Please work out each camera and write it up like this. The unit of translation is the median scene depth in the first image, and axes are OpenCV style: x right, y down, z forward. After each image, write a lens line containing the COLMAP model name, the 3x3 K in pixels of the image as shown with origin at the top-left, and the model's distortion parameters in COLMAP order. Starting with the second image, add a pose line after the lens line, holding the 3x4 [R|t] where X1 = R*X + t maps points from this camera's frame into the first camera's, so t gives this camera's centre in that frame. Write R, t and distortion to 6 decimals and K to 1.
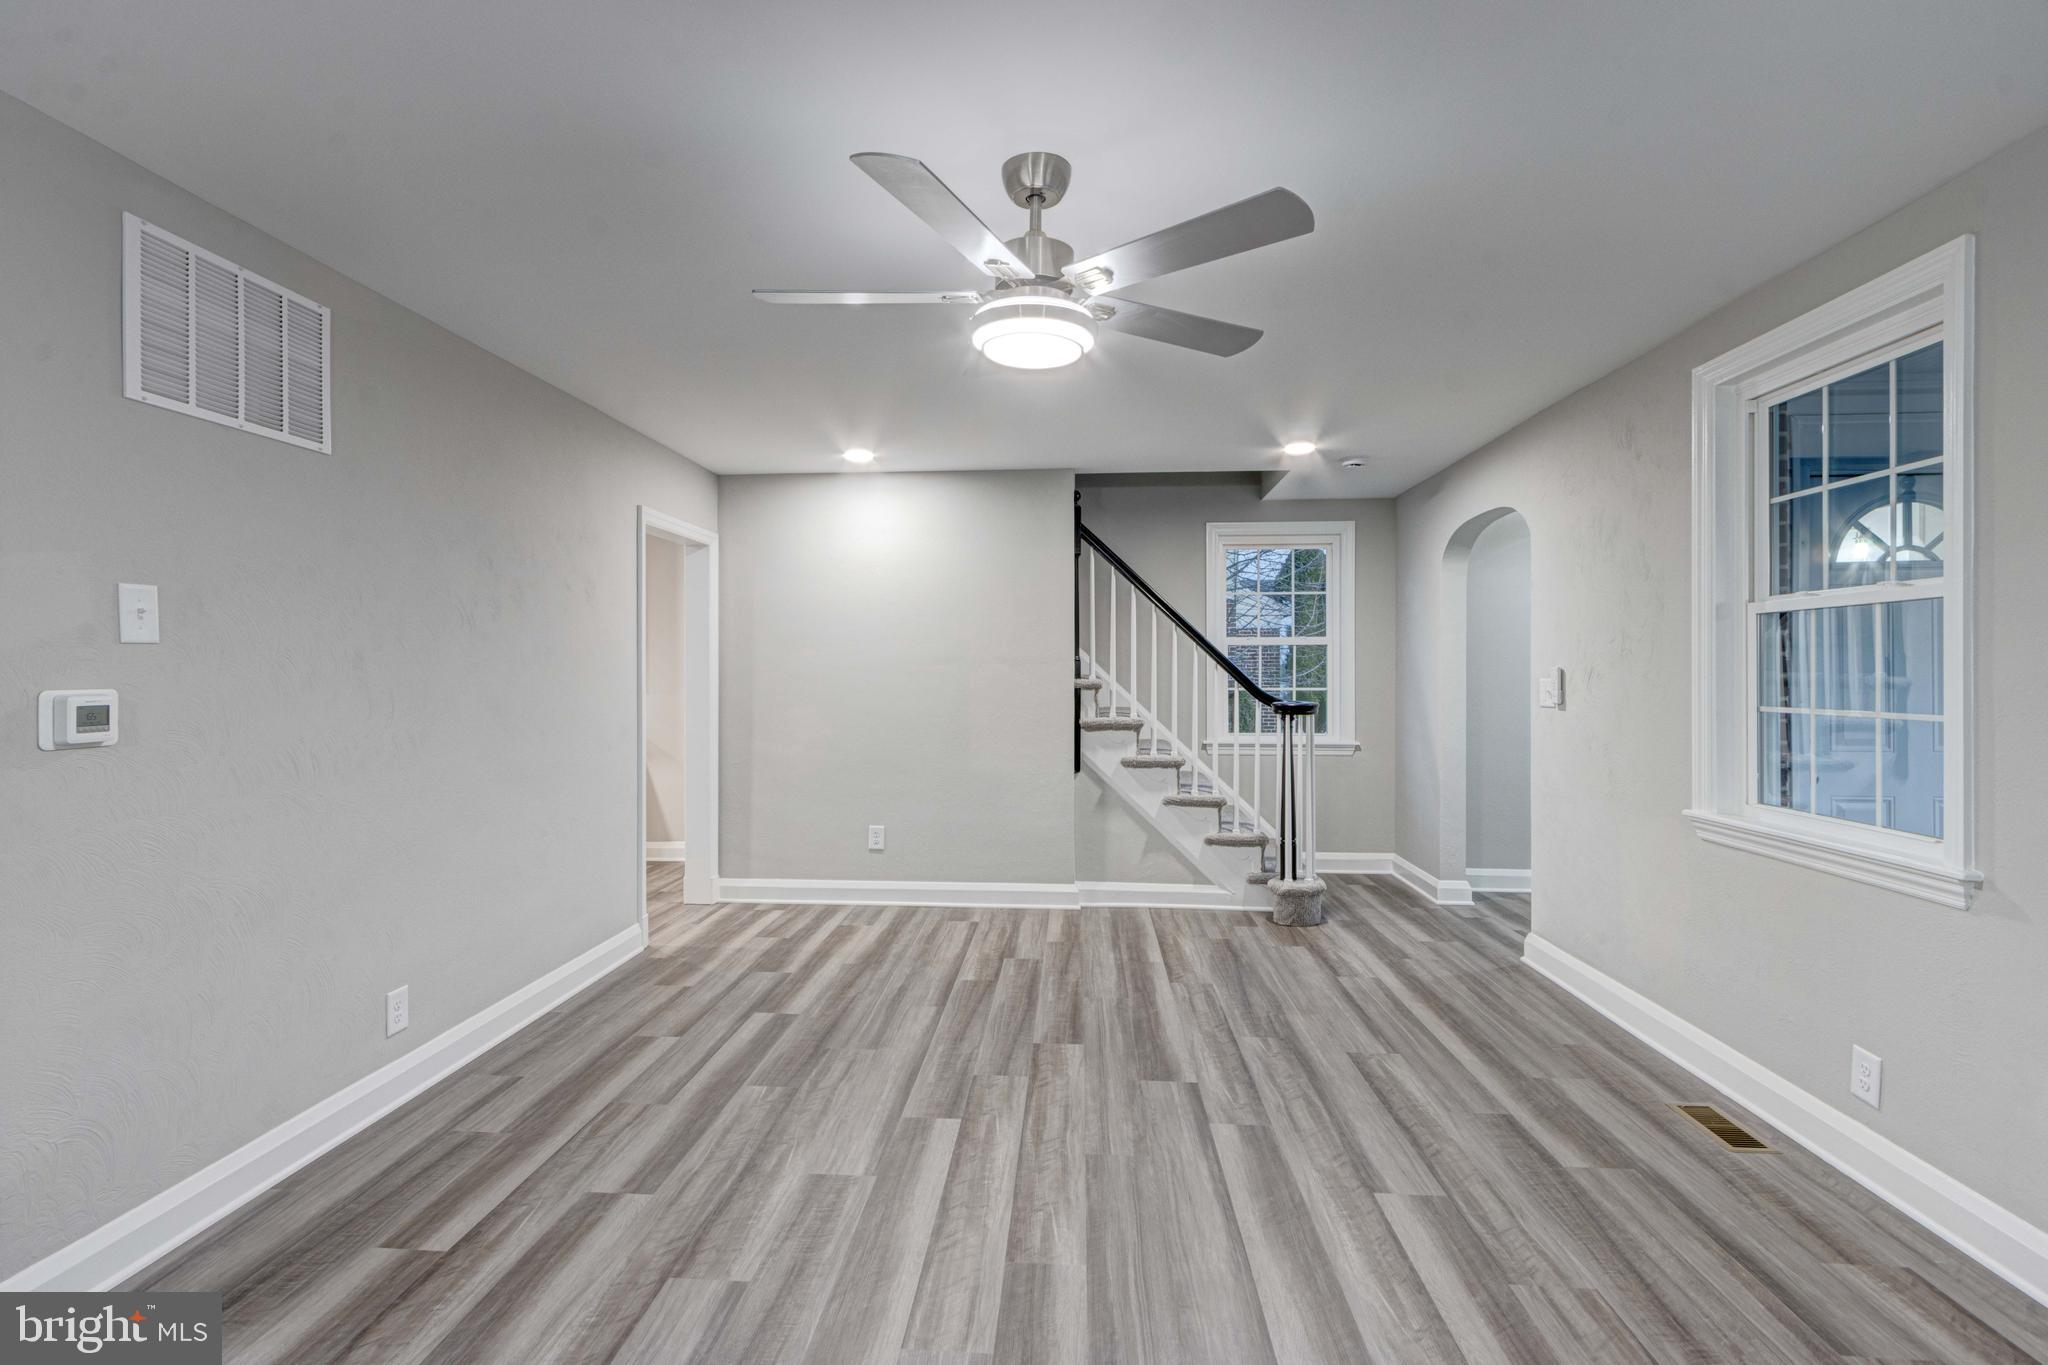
lens RADIAL K [[936.1, 0, 1009.2], [0, 936.1, 673.7], [0, 0, 1]] dist [0.008516, -0.003324]
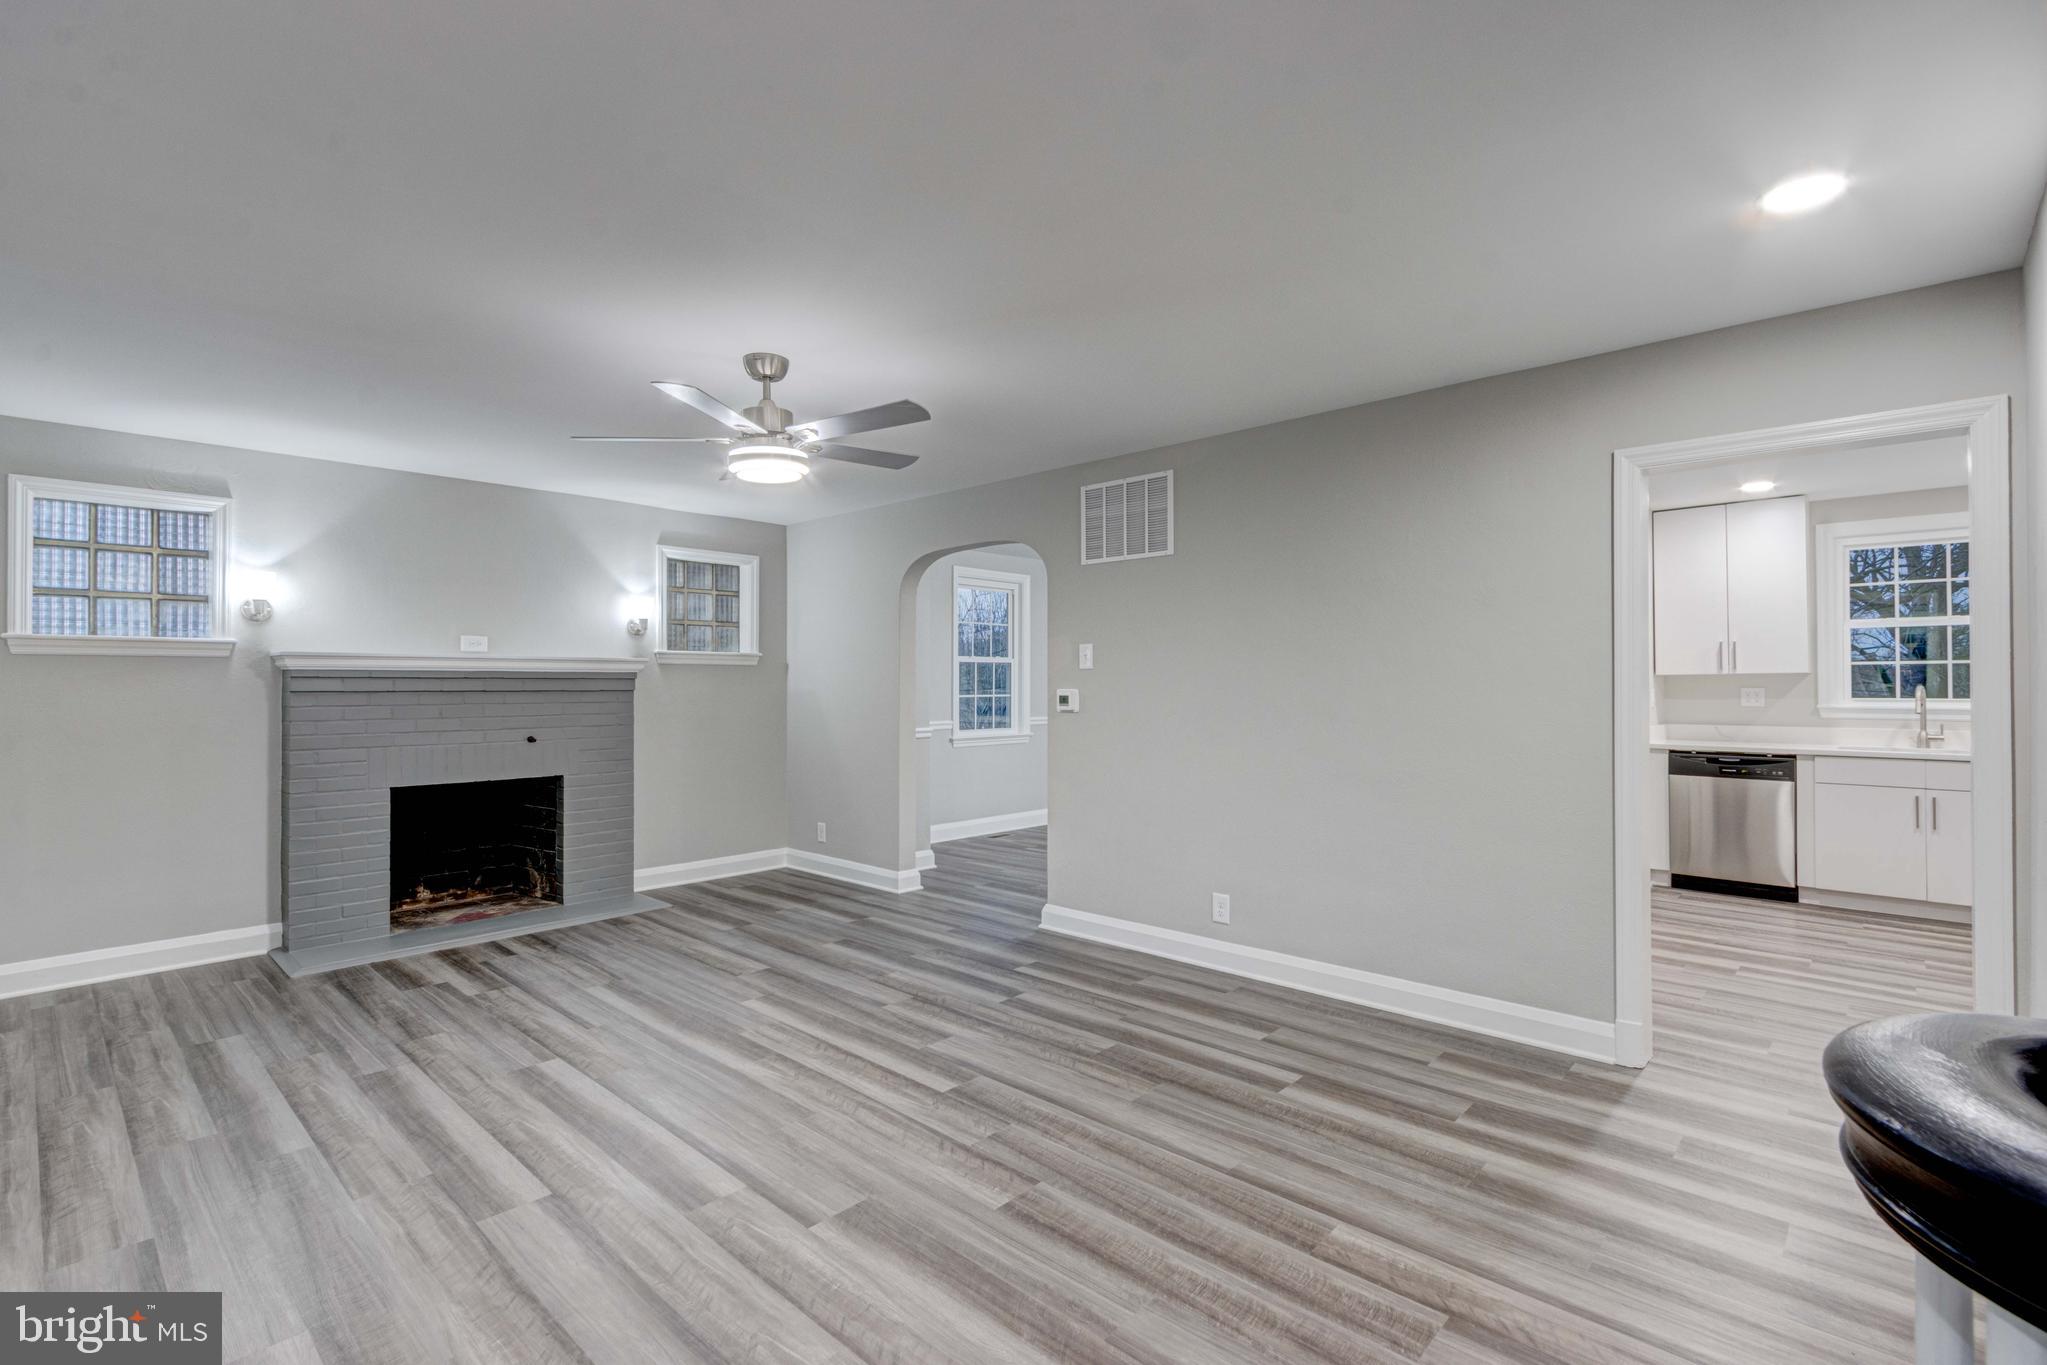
lens RADIAL K [[935.6, 0, 1007.0], [0, 935.6, 679.7], [0, 0, 1]] dist [0.008516, -0.003324]
pose [[-0.631379, 0.000439, -0.775474, 0.697578], [0.002479, 0.999996, -0.001452, -0.003074], [0.775470, -0.002839, -0.631378, 1.632603]]
